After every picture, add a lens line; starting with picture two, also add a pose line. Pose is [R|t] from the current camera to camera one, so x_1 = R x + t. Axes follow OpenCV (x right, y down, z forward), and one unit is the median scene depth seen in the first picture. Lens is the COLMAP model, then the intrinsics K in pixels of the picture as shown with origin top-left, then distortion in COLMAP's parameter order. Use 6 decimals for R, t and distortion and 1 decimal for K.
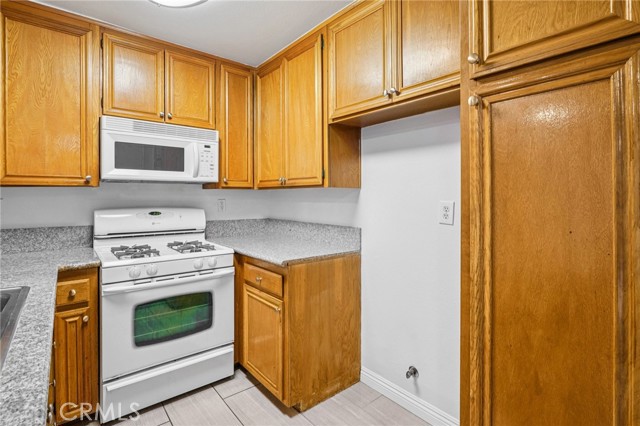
lens RADIAL K [[315.6, 0, 319.8], [0, 315.6, 196.9], [0, 0, 1]] dist [0.000272, -0.000060]
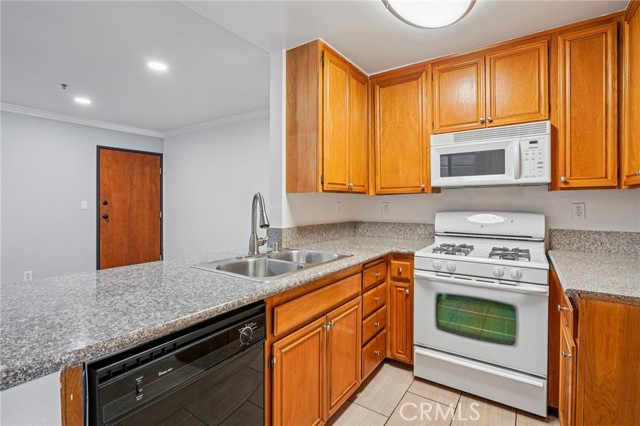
lens RADIAL K [[307.8, 0, 319.7], [0, 307.8, 205.9], [0, 0, 1]] dist [-0.000070, 0.000142]
pose [[0.279870, 0.008099, -0.960004, 0.323045], [0.006025, 0.999930, 0.010192, 0.003728], [0.960019, -0.008636, 0.279802, 0.218615]]
